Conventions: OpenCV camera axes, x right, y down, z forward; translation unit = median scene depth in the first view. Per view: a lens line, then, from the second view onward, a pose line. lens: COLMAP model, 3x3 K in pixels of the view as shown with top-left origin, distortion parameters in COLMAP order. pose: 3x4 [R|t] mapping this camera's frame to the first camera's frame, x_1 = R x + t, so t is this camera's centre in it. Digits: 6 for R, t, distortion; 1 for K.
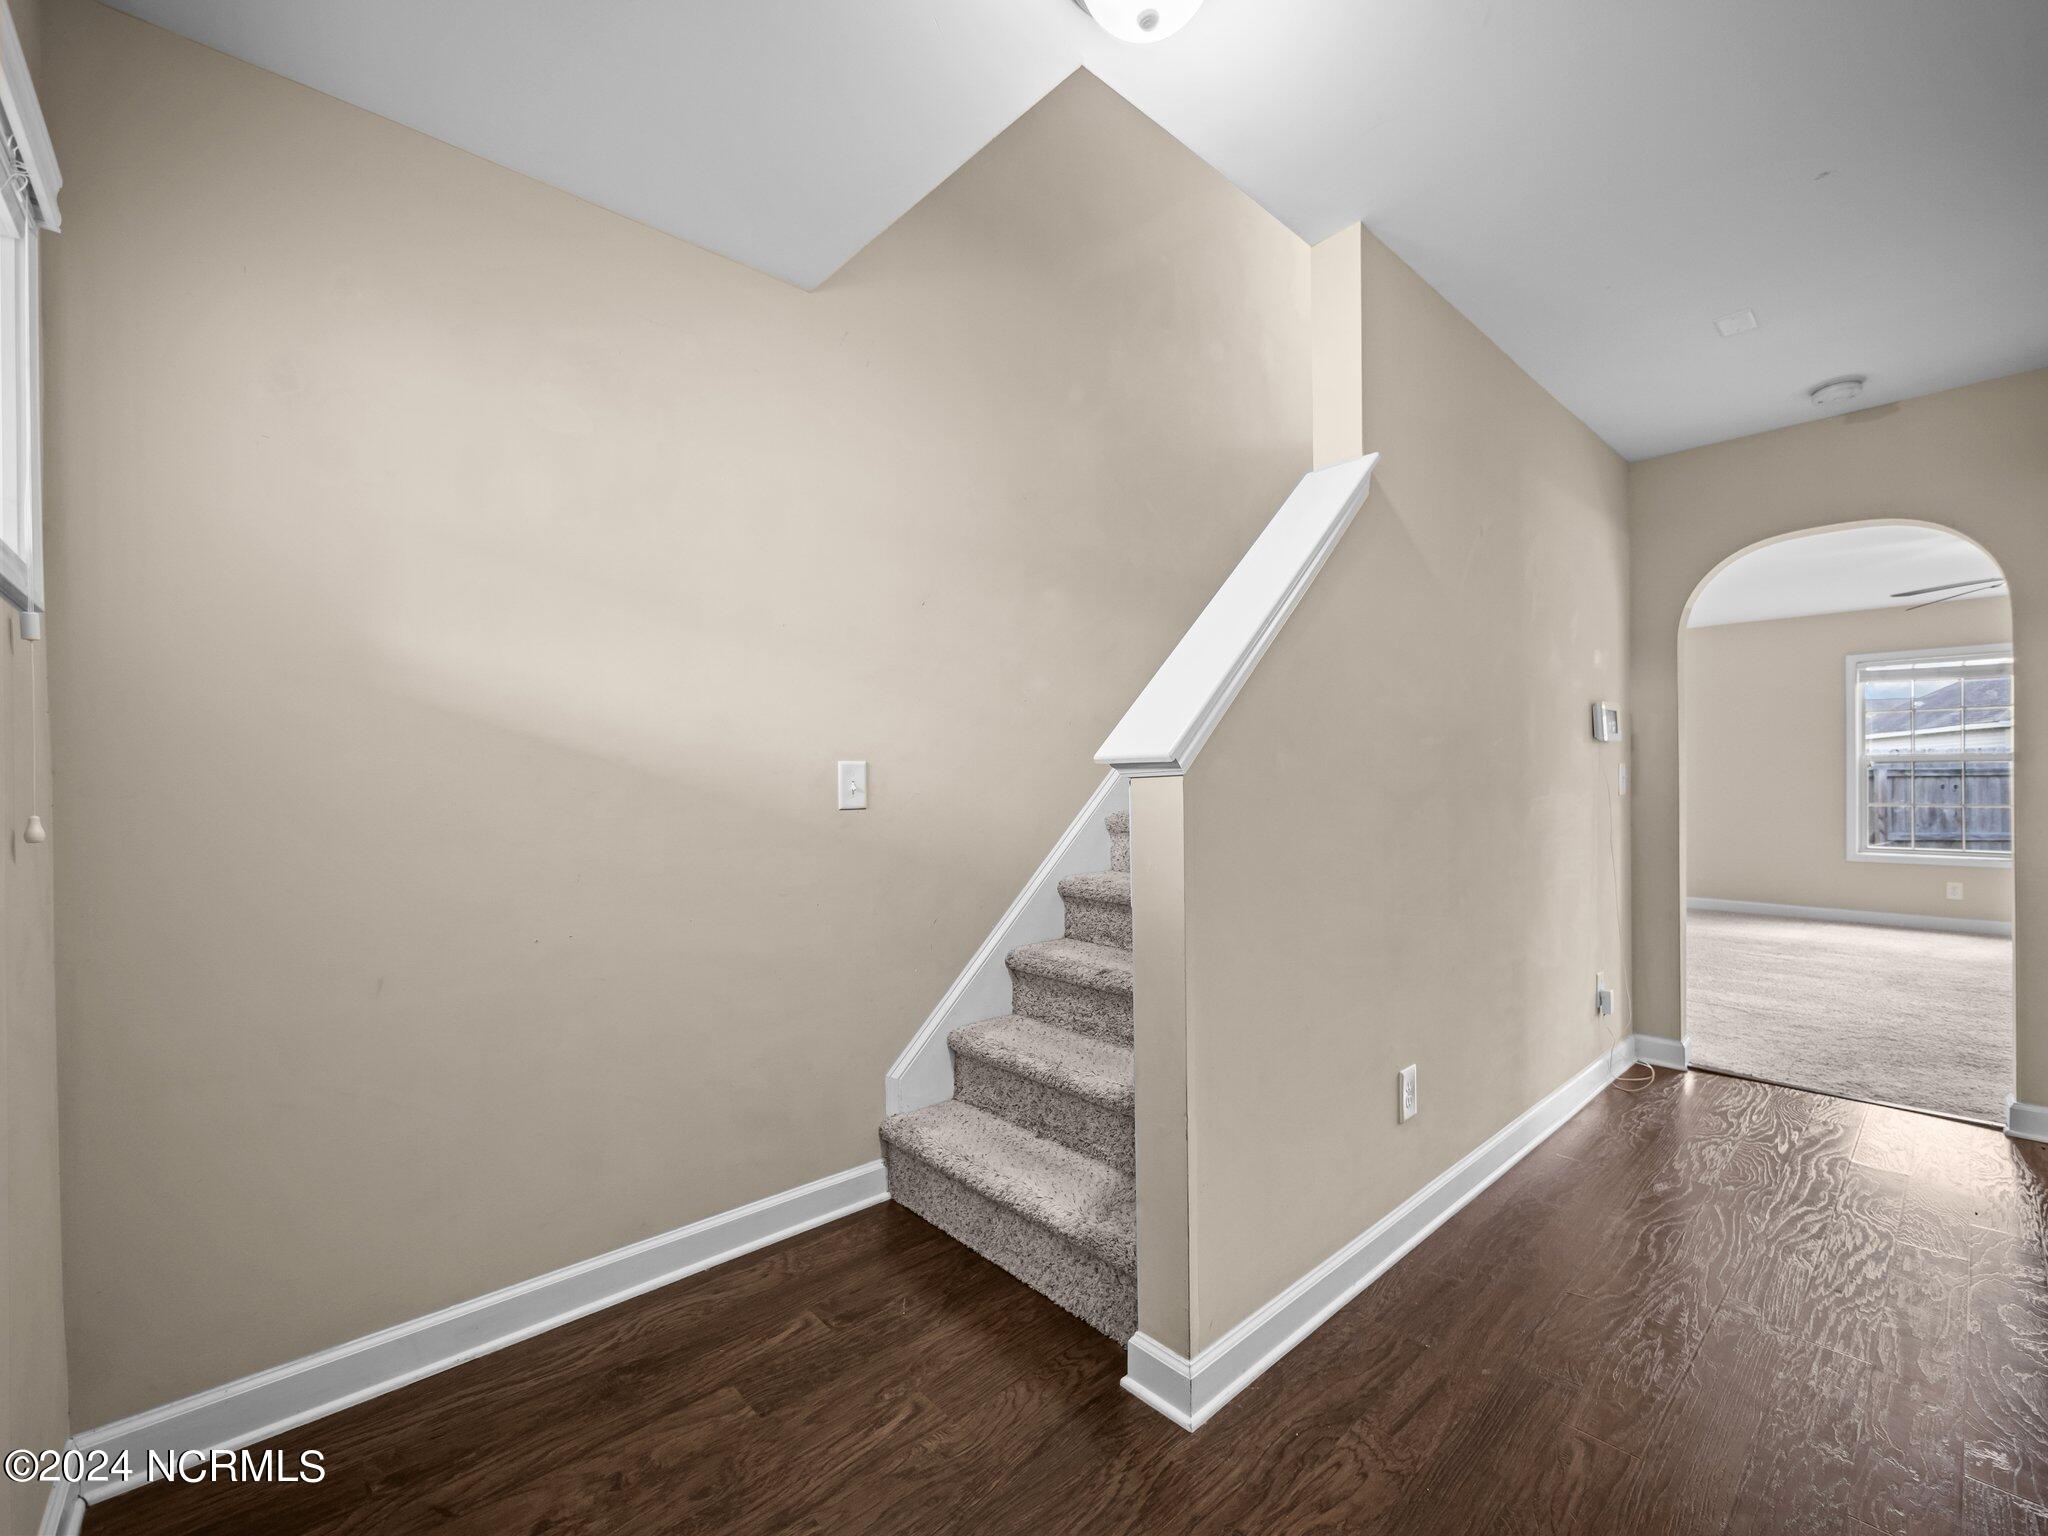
lens RADIAL K [[871.7, 0, 1025.6], [0, 871.7, 780.6], [0, 0, 1]] dist [-0.003119, -0.000178]
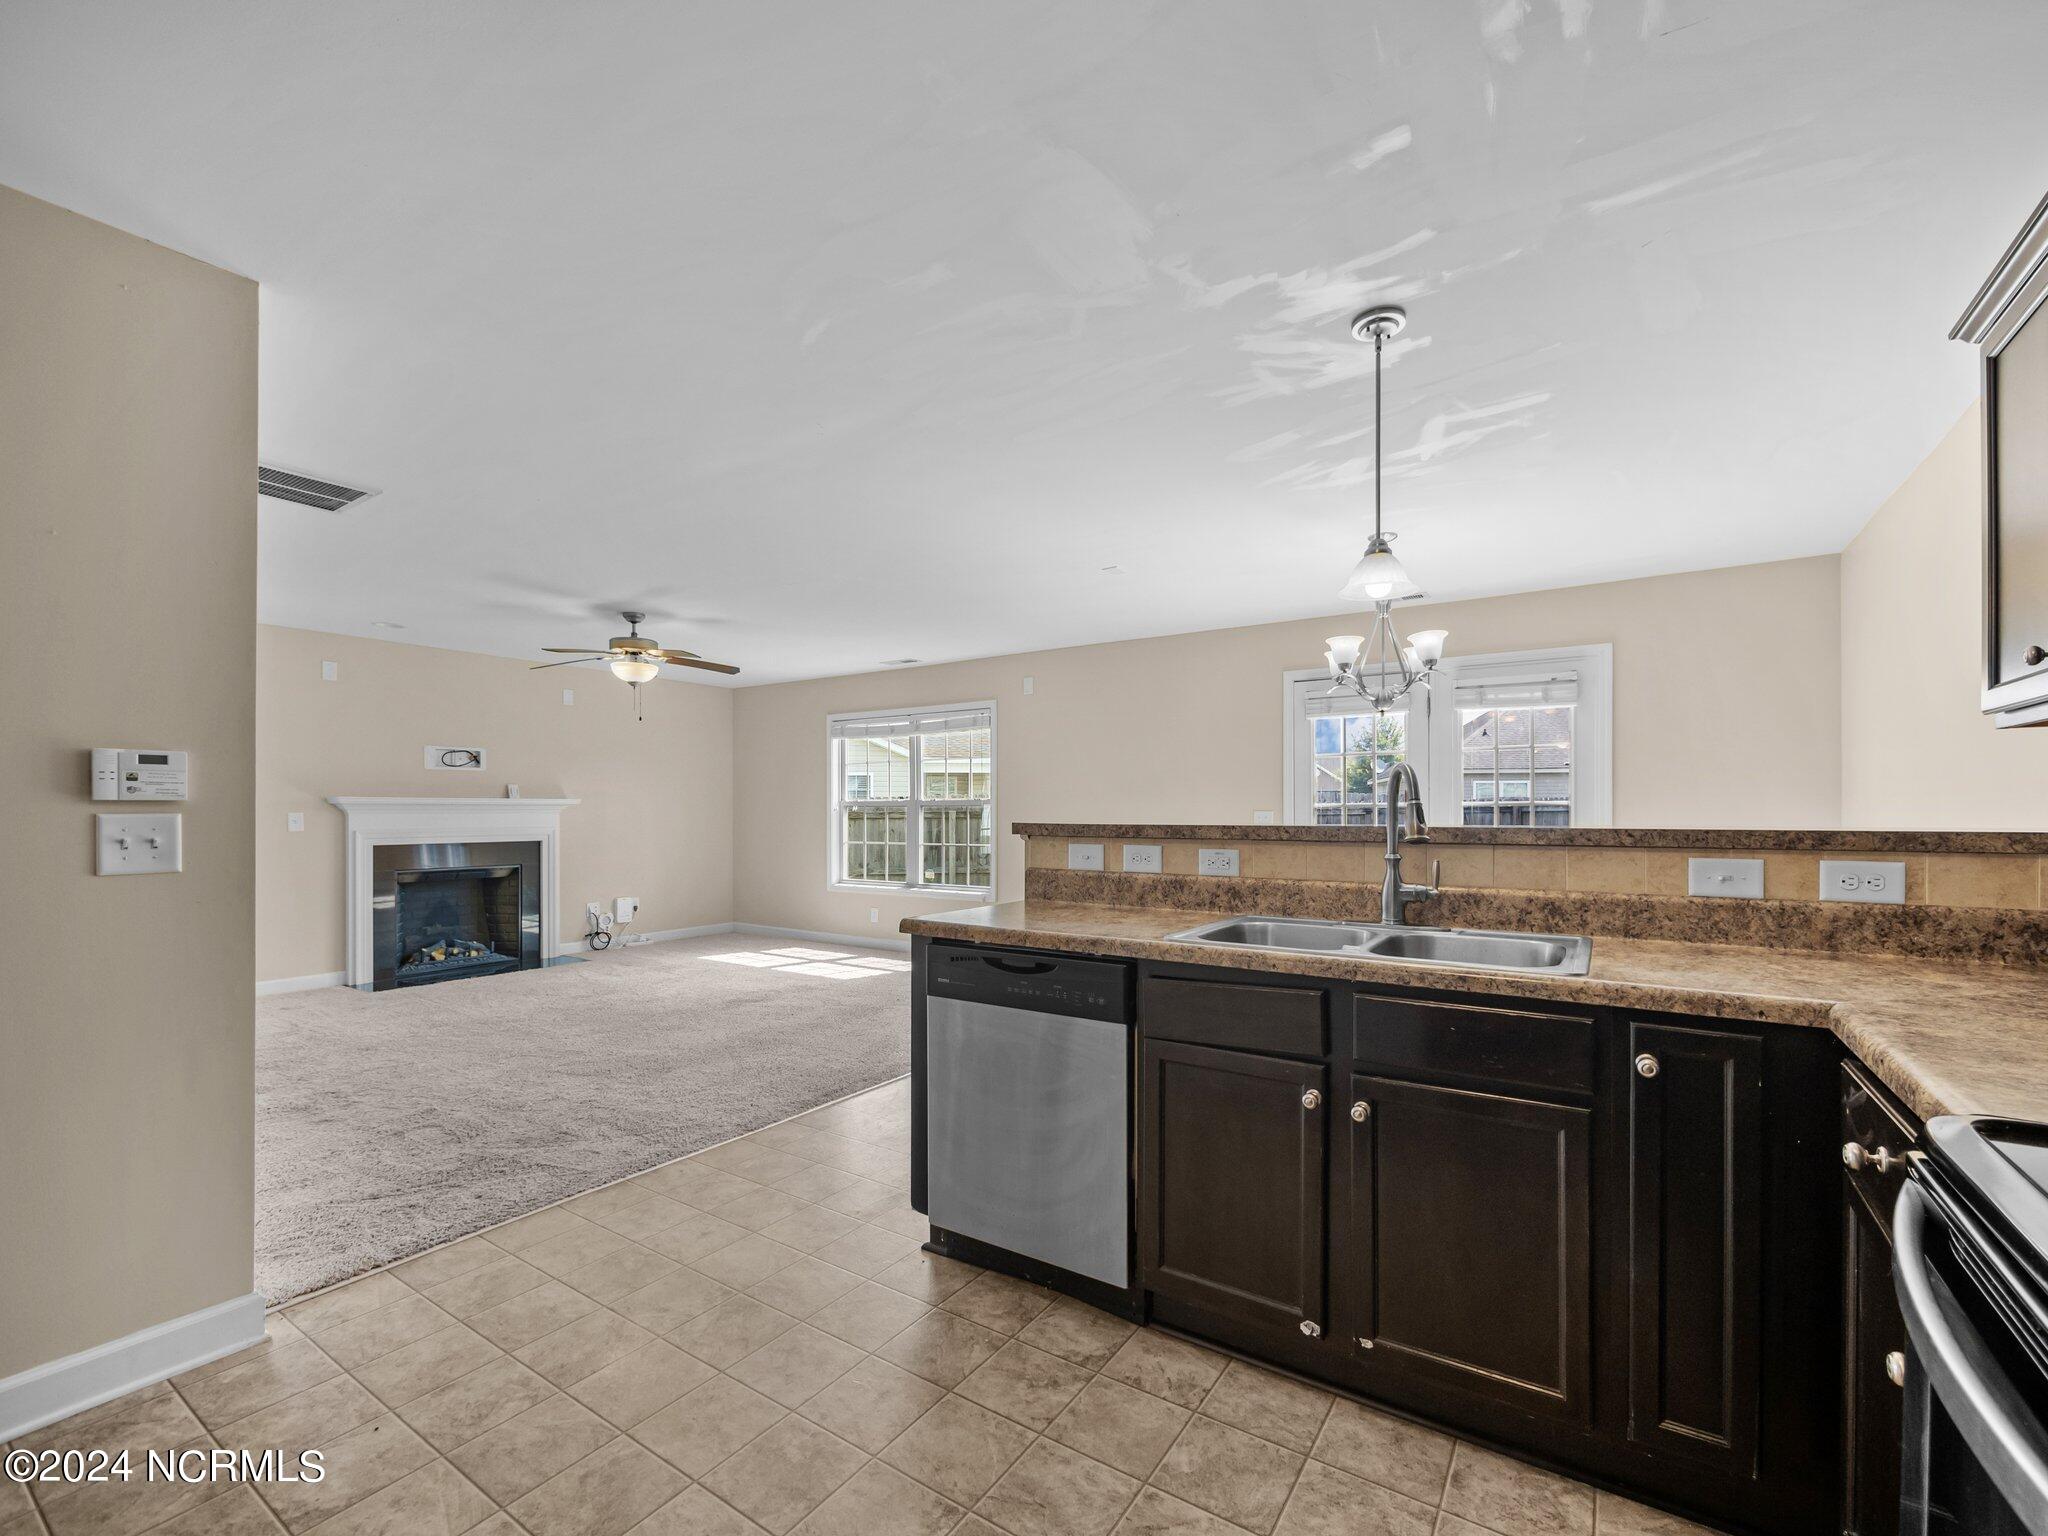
lens RADIAL K [[875.7, 0, 1033.8], [0, 875.7, 805.8], [0, 0, 1]] dist [-0.002356, -0.000084]
pose [[0.968411, 0.007997, 0.249231, 0.925076], [-0.005005, 0.999908, -0.012634, -0.009185], [-0.249309, 0.010987, 0.968362, -0.203030]]
